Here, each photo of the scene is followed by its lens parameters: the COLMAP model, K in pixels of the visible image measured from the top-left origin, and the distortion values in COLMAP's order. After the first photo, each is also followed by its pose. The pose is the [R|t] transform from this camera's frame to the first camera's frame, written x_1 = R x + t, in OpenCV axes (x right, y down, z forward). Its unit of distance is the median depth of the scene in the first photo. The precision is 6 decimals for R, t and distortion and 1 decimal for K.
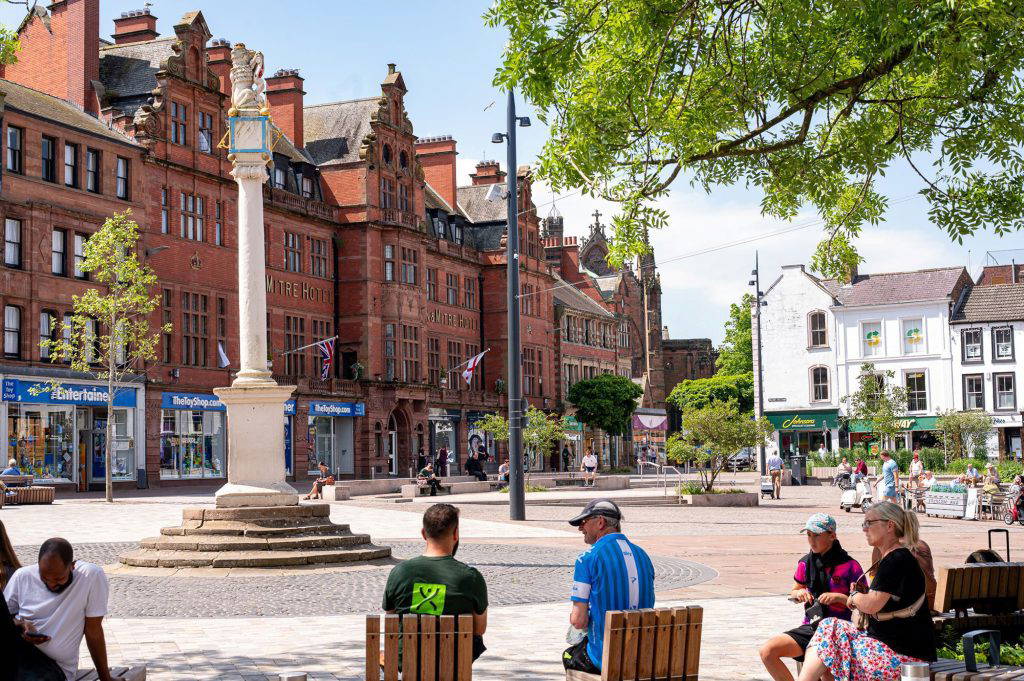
lens RADIAL K [[1472.4, 0, 508.8], [0, 1472.4, 342.5], [0, 0, 1]] dist [-0.012155, 0.000000]
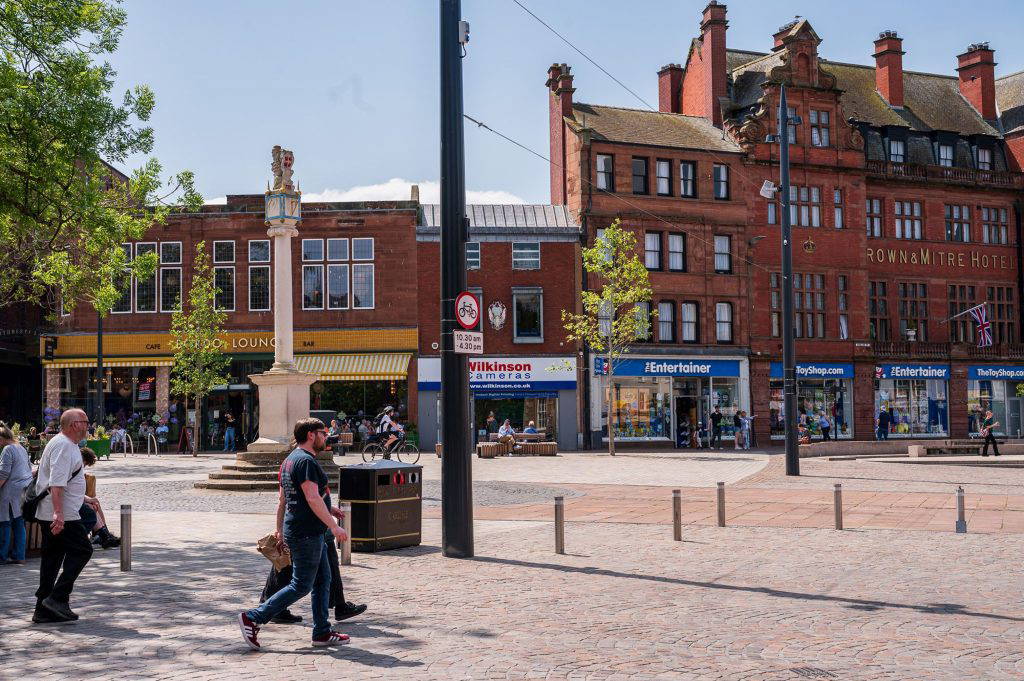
lens RADIAL K [[1472.4, 0, 520.2], [0, 1472.4, 340.3], [0, 0, 1]] dist [-0.012155, 0.000000]
pose [[0.752890, -0.034354, -0.657249, 0.373927], [0.050261, 0.998722, 0.005373, 0.000136], [0.656224, -0.037080, 0.753654, 0.007855]]
